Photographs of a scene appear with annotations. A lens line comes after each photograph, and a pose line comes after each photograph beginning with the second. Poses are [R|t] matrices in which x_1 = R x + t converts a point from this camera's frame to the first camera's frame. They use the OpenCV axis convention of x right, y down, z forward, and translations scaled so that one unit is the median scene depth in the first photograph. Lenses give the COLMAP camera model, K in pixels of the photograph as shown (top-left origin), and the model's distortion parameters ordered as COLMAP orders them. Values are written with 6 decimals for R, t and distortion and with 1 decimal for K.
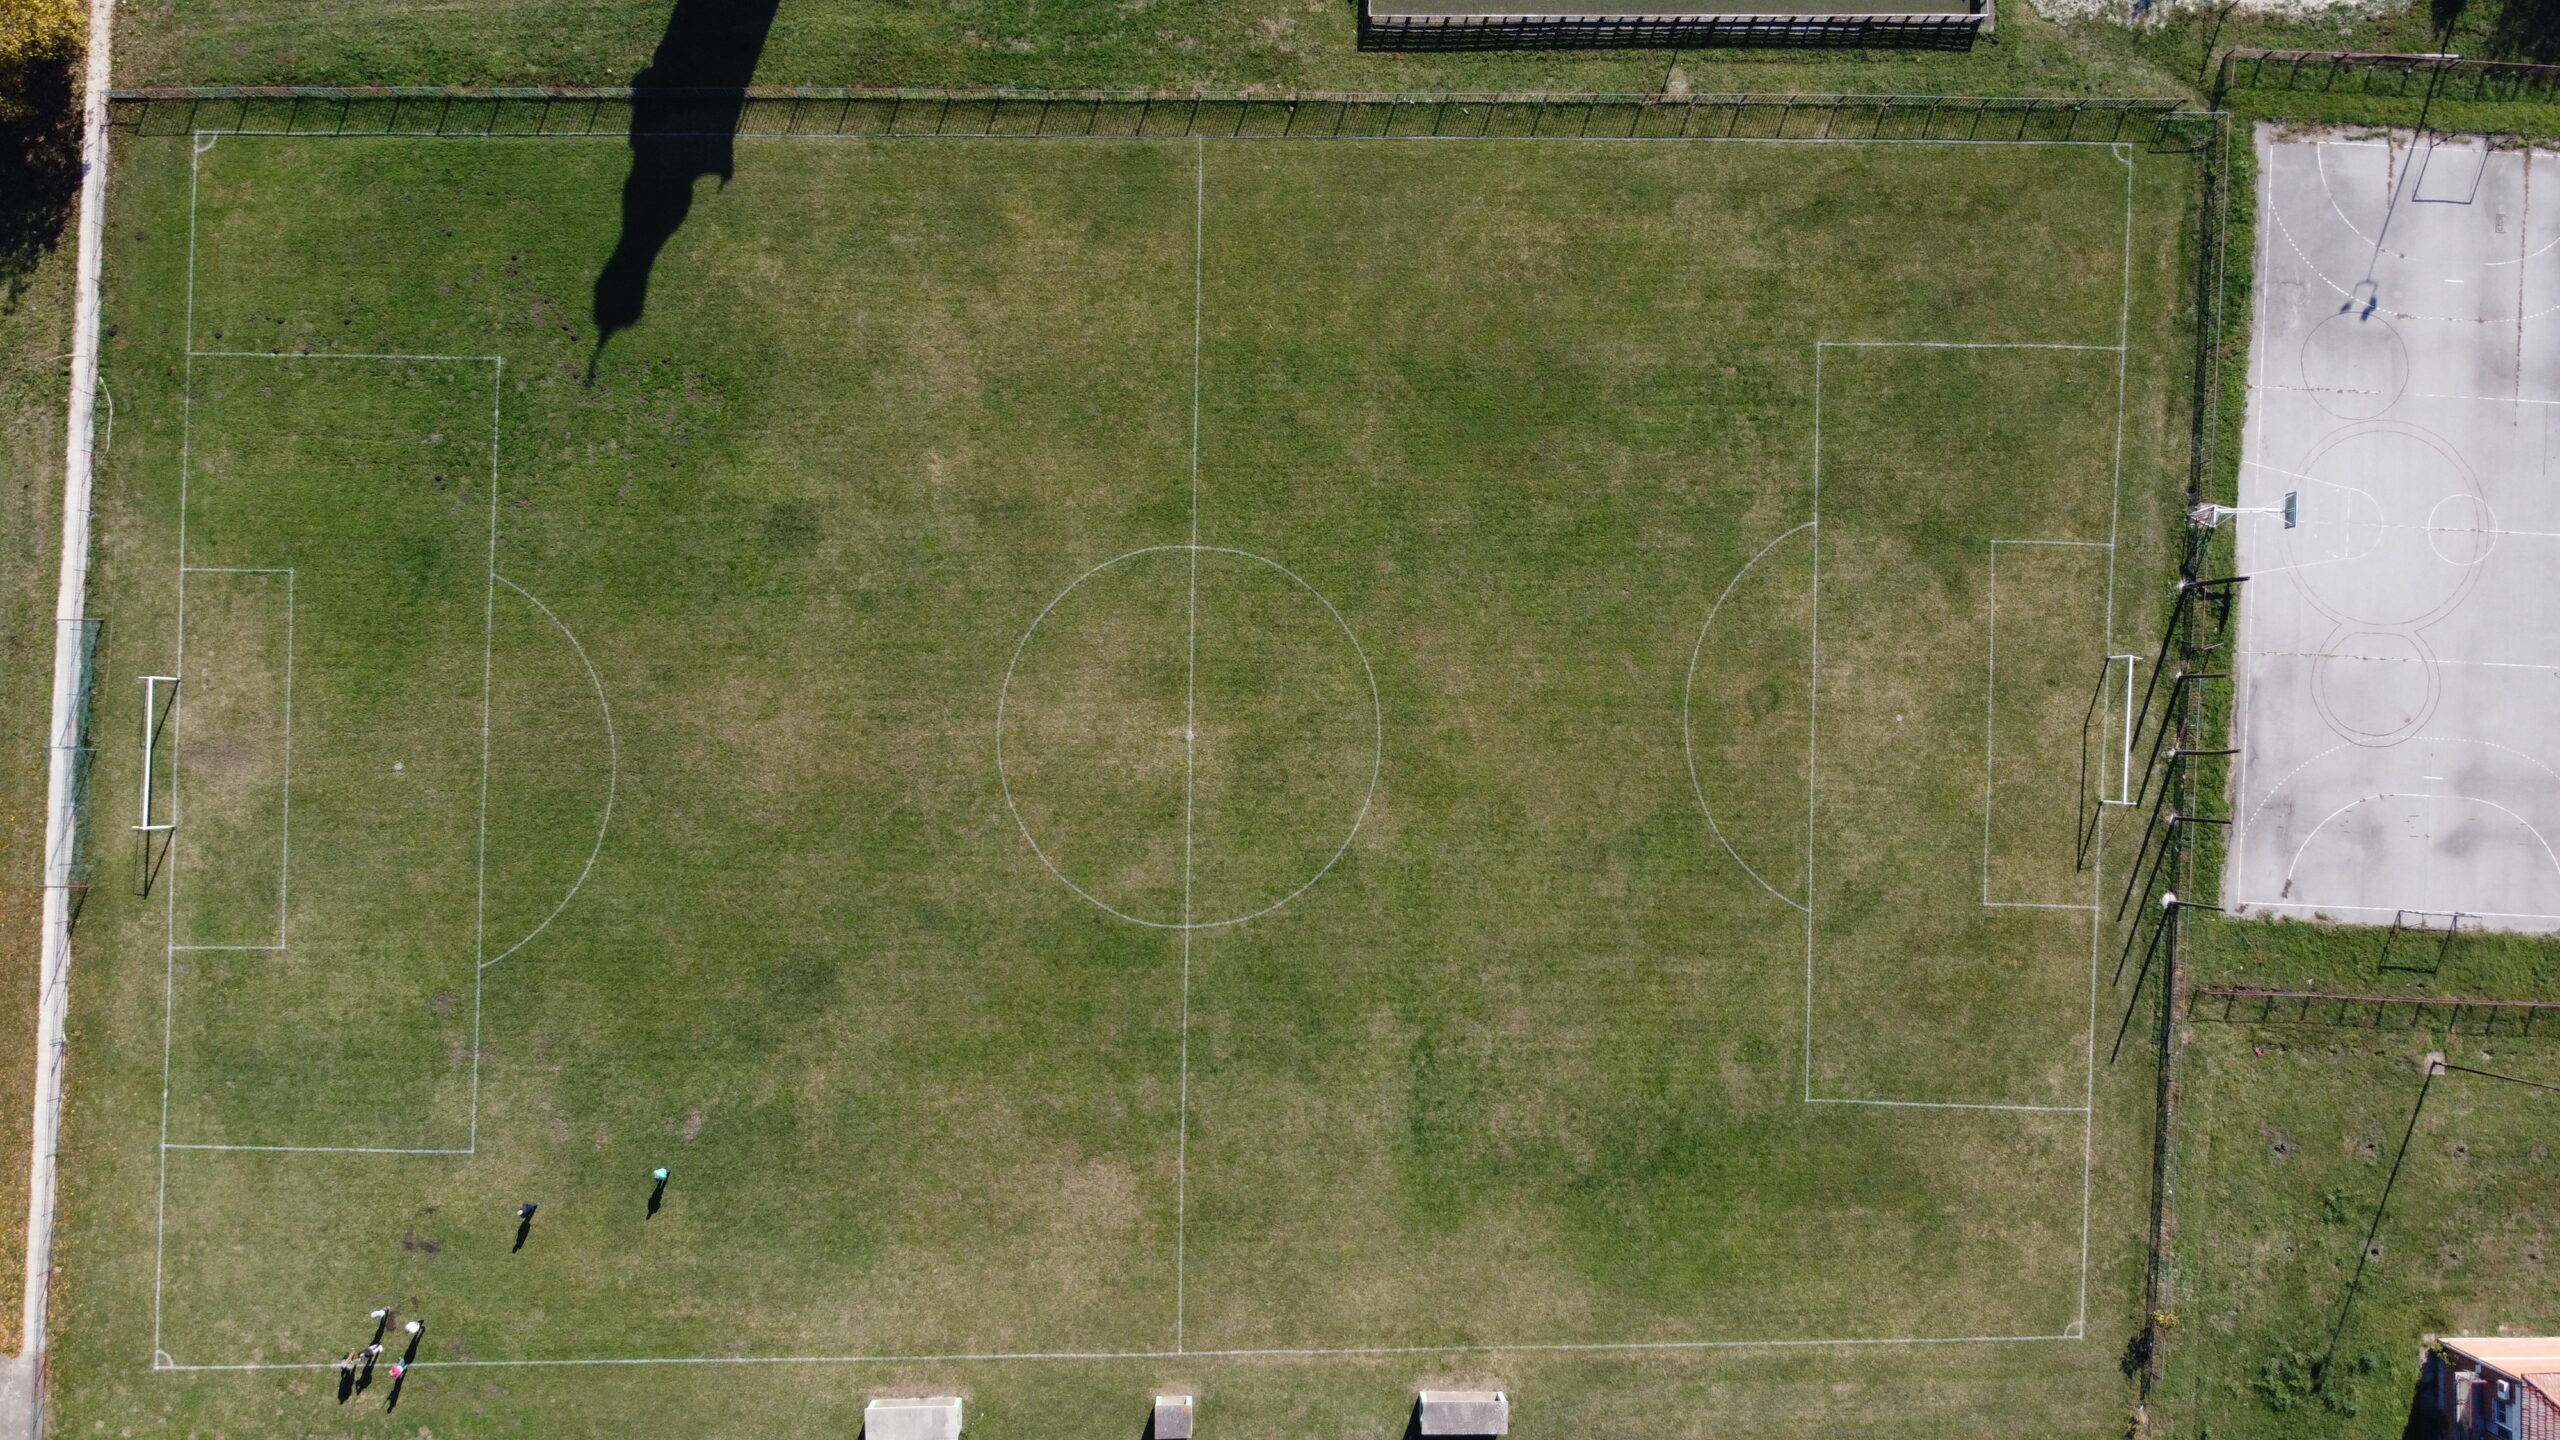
lens RADIAL K [[1905.9, 0, 1305.0], [0, 1905.9, 675.1], [0, 0, 1]] dist [-0.004622, -0.001652]
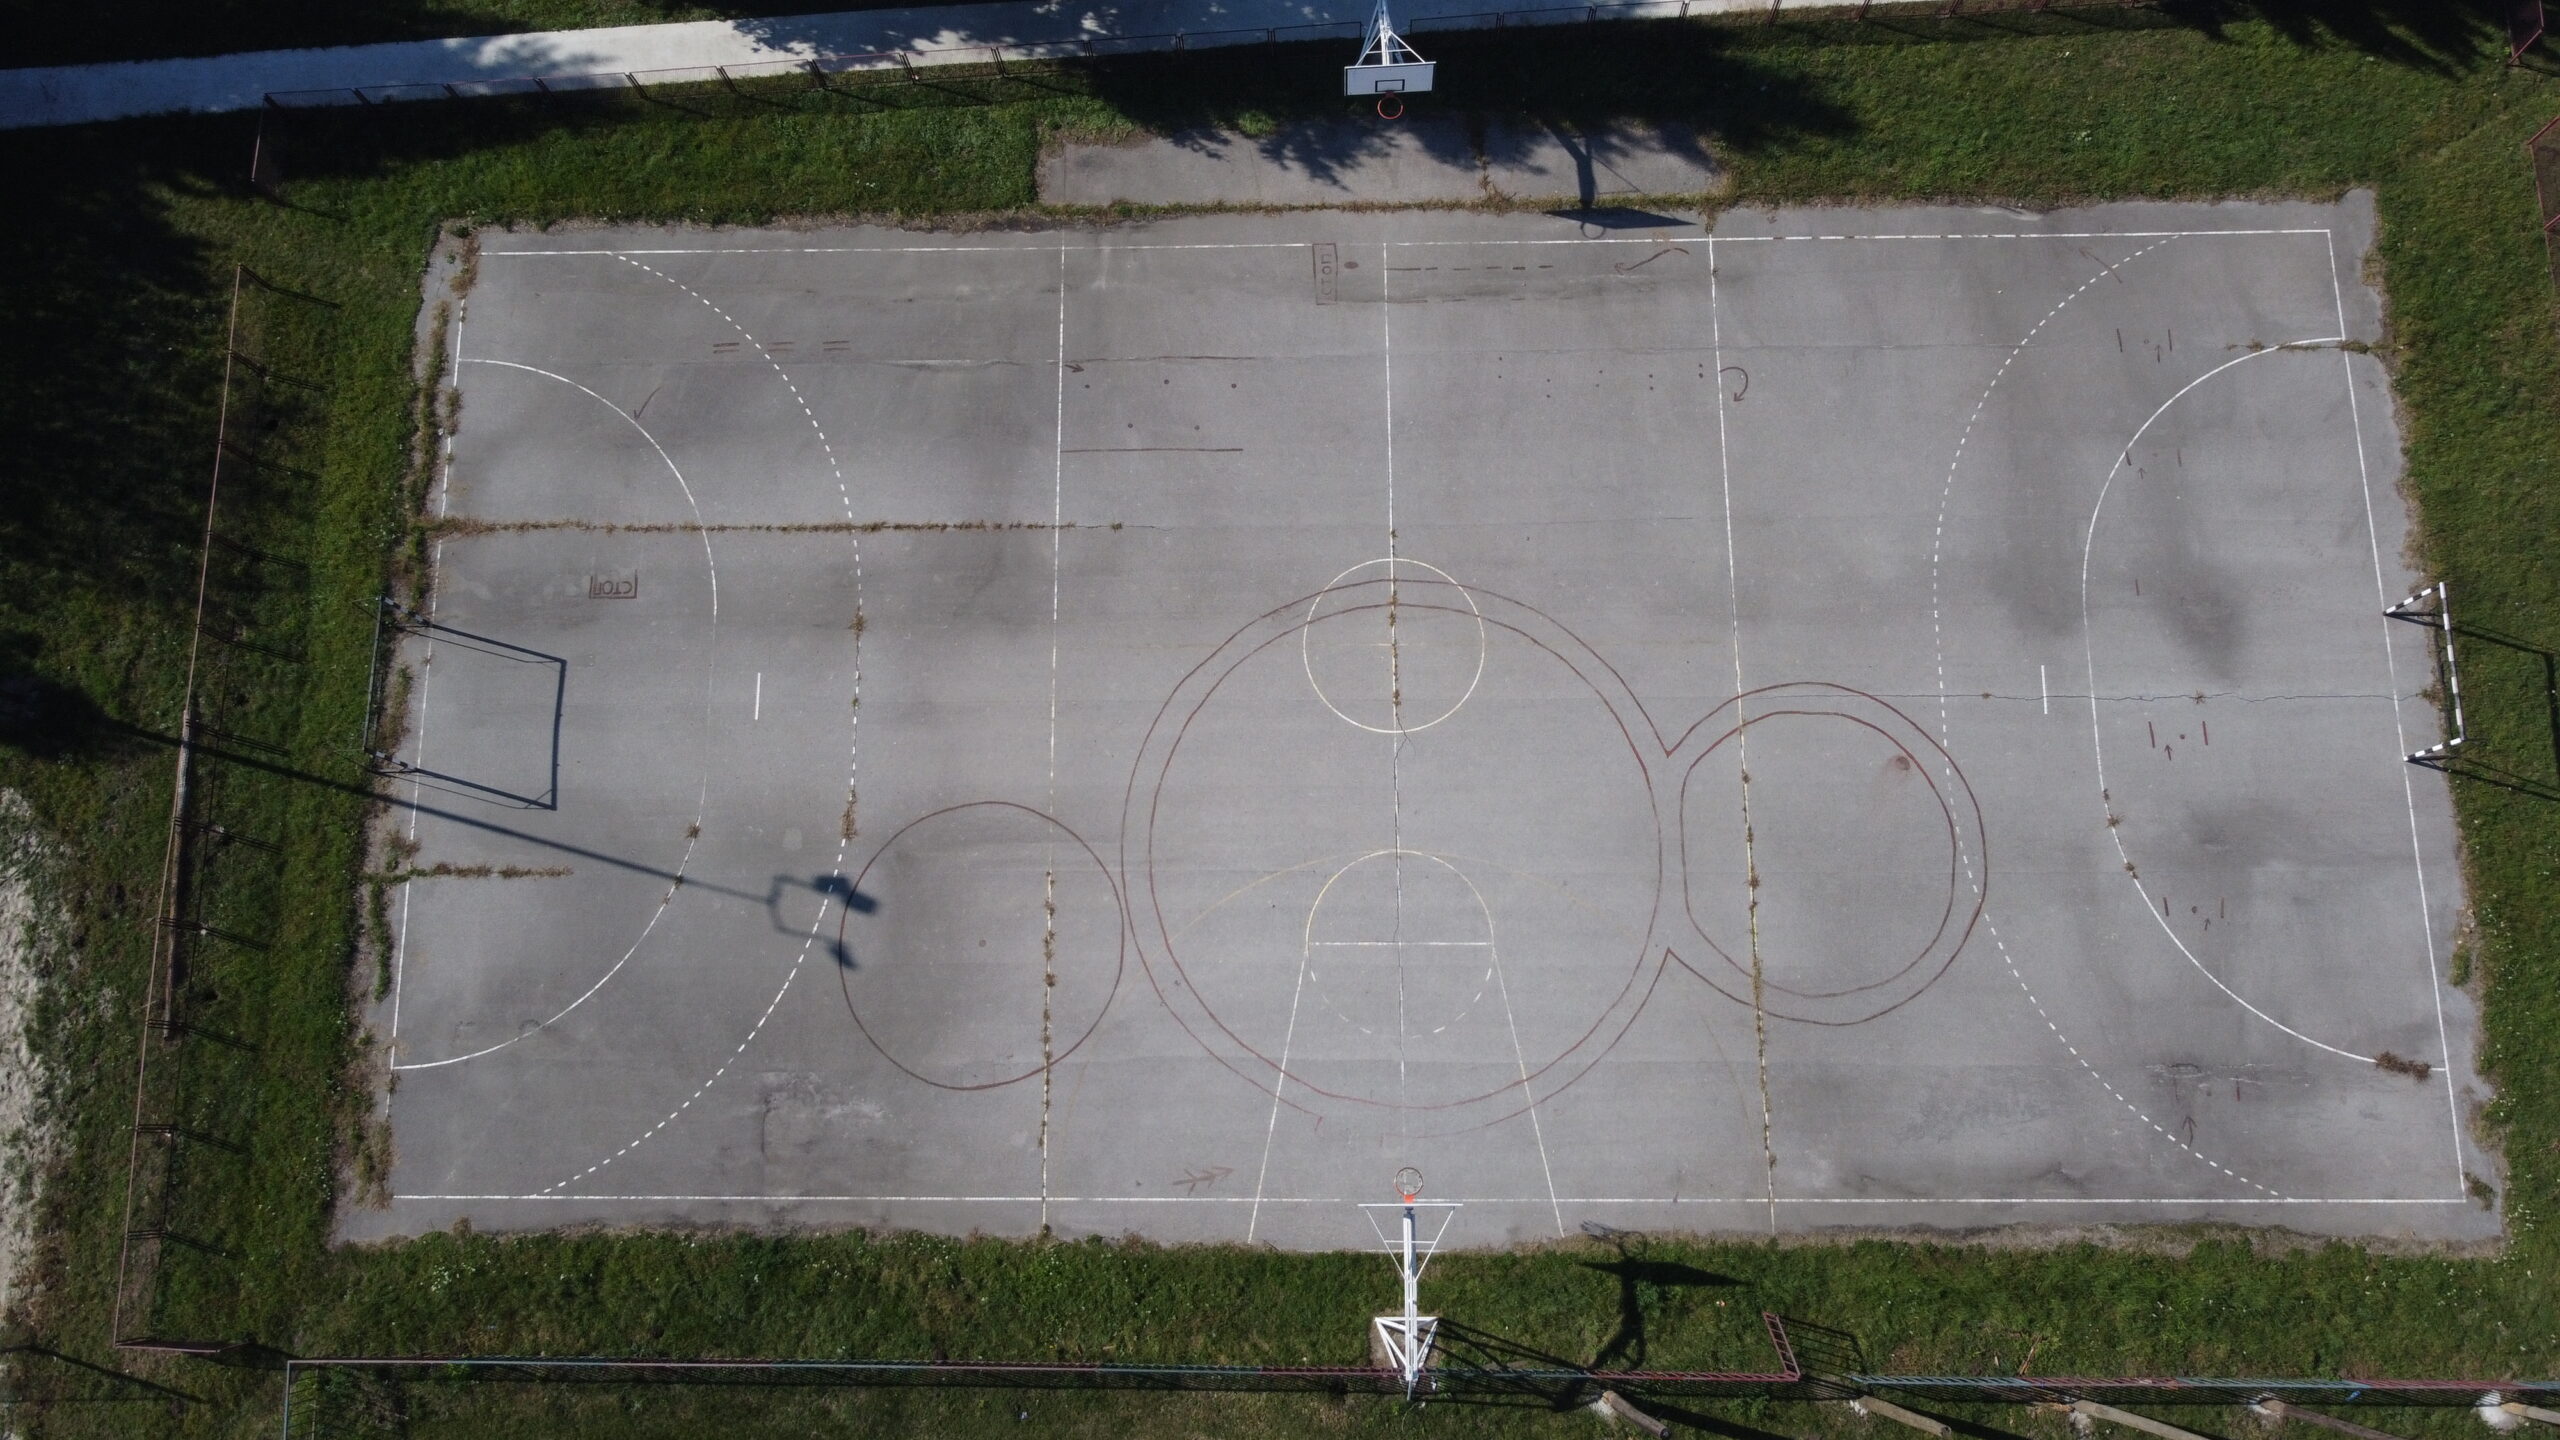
lens RADIAL K [[1905.9, 0, 1266.3], [0, 1905.9, 717.7], [0, 0, 1]] dist [-0.004622, -0.001652]
pose [[-0.054191, -0.978305, 0.199957, 0.521062], [0.998501, -0.054645, 0.003250, -0.105450], [0.007747, 0.199833, 0.979799, 0.624165]]
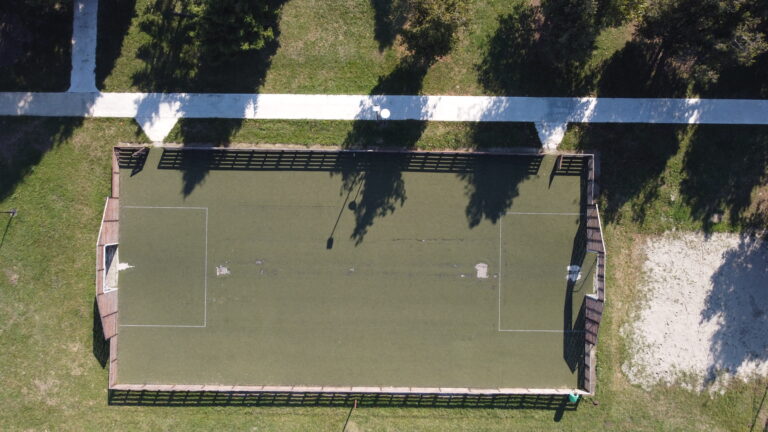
lens RADIAL K [[571.8, 0, 381.1], [0, 571.8, 213.5], [0, 0, 1]] dist [-0.004622, -0.001652]
pose [[0.999485, 0.029566, -0.012504, 0.216637], [-0.029320, 0.999381, 0.019444, -0.471371], [0.013071, -0.019068, 0.999733, 0.608694]]
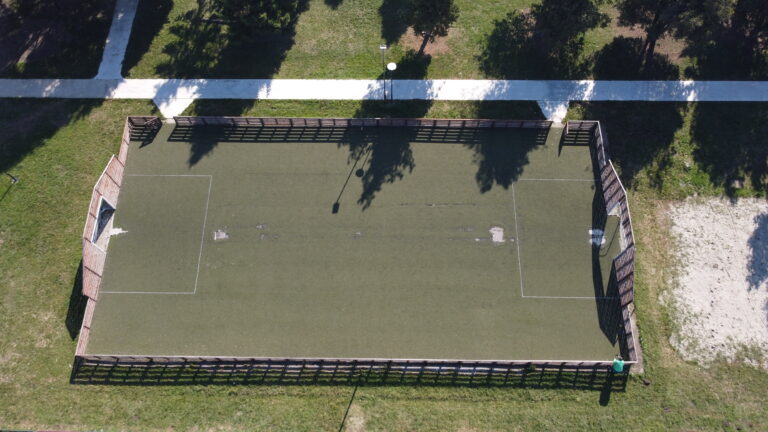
lens RADIAL K [[571.8, 0, 383.4], [0, 571.8, 218.3], [0, 0, 1]] dist [-0.004622, -0.001652]
pose [[0.999250, 0.011614, -0.036927, 0.222426], [-0.024538, 0.927827, -0.372202, -0.296461], [0.029939, 0.372829, 0.927417, 0.656377]]
